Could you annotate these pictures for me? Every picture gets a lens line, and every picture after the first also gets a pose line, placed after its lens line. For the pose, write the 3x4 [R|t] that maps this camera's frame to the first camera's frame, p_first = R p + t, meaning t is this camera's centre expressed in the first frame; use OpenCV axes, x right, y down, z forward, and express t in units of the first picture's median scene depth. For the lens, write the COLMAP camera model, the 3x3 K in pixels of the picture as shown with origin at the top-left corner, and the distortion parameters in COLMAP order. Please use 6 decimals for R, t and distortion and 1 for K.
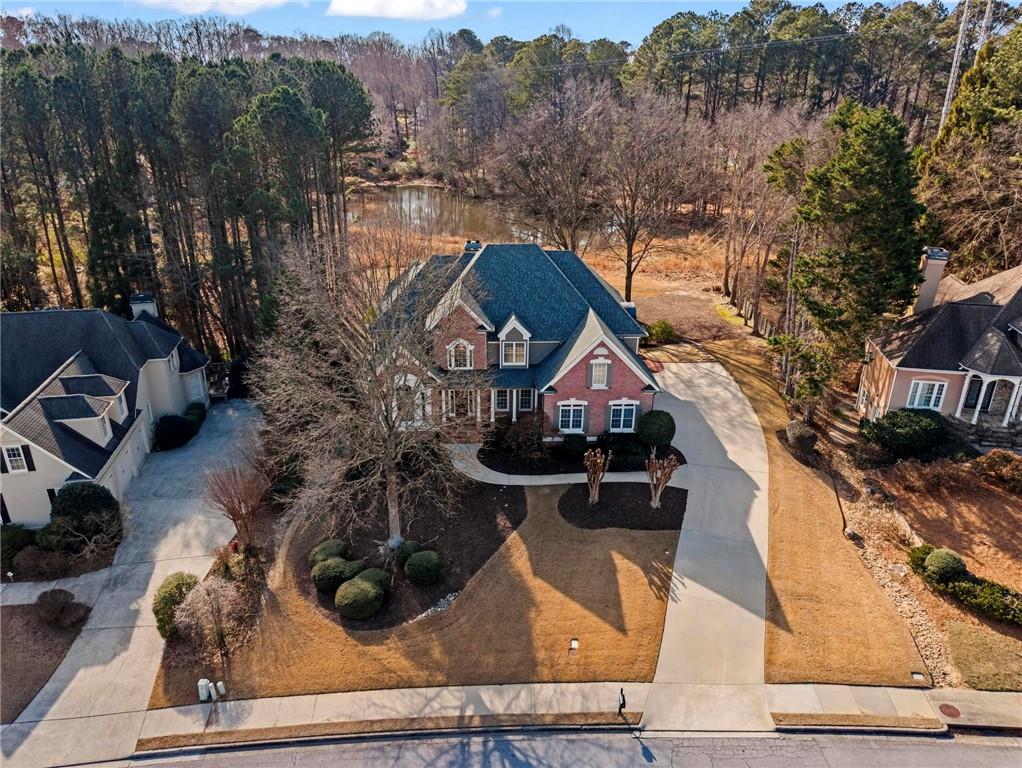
lens RADIAL K [[701.3, 0, 506.5], [0, 701.3, 380.0], [0, 0, 1]] dist [0.003817, 0.001622]
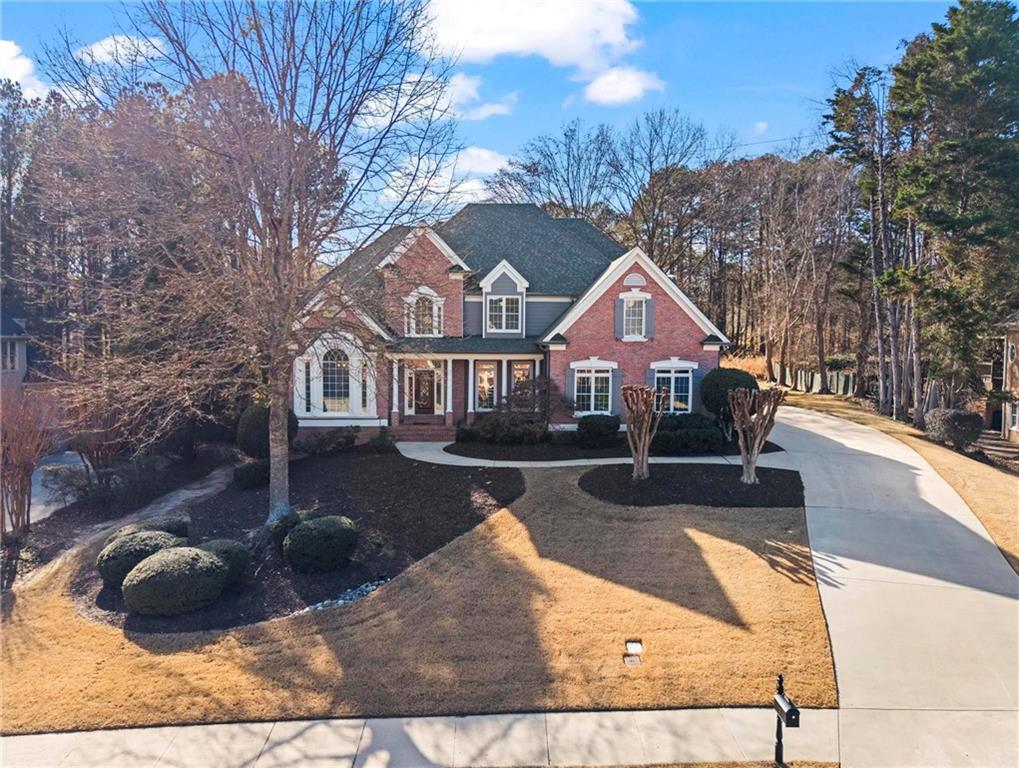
lens RADIAL K [[728.1, 0, 509.5], [0, 728.1, 384.0], [0, 0, 1]] dist [0.001807, 0.002730]
pose [[0.999943, 0.002125, 0.010437, 0.011740], [0.001461, 0.943253, -0.332071, 0.339383], [-0.010550, 0.332068, 0.943197, 0.469029]]
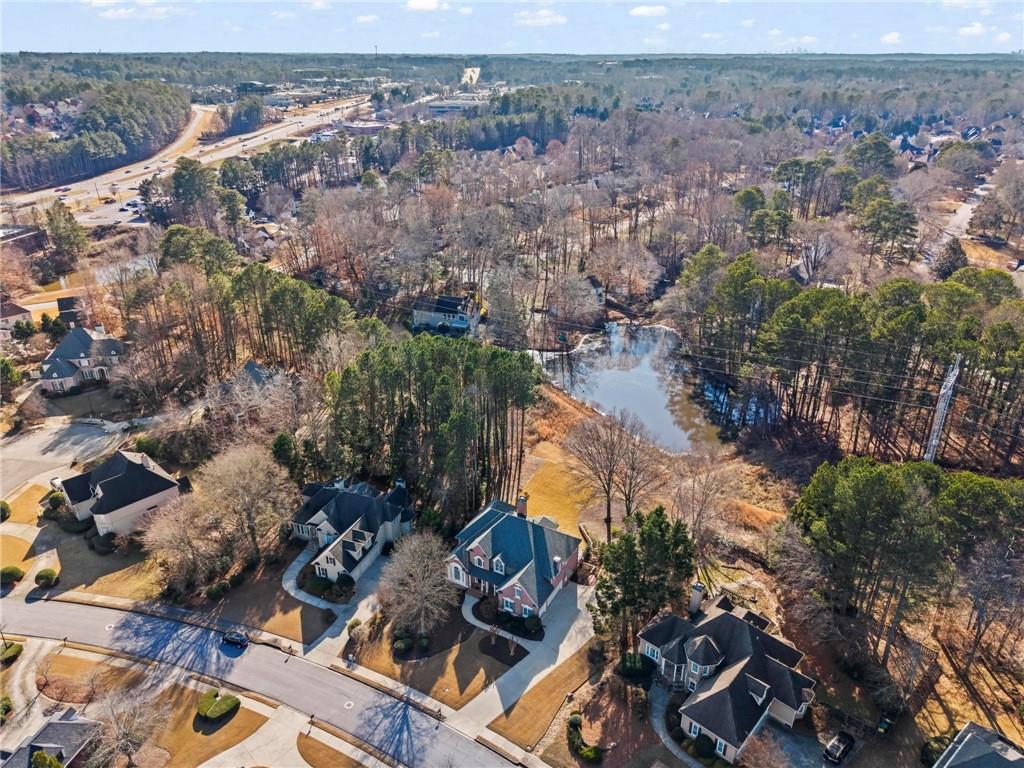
lens RADIAL K [[731.6, 0, 512.0], [0, 731.6, 384.0], [0, 0, 1]] dist [0.001807, 0.002730]
pose [[0.846693, 0.217359, -0.485661, 1.470576], [-0.185529, 0.976074, 0.113398, -1.236487], [0.498689, -0.005909, 0.866761, -1.493774]]
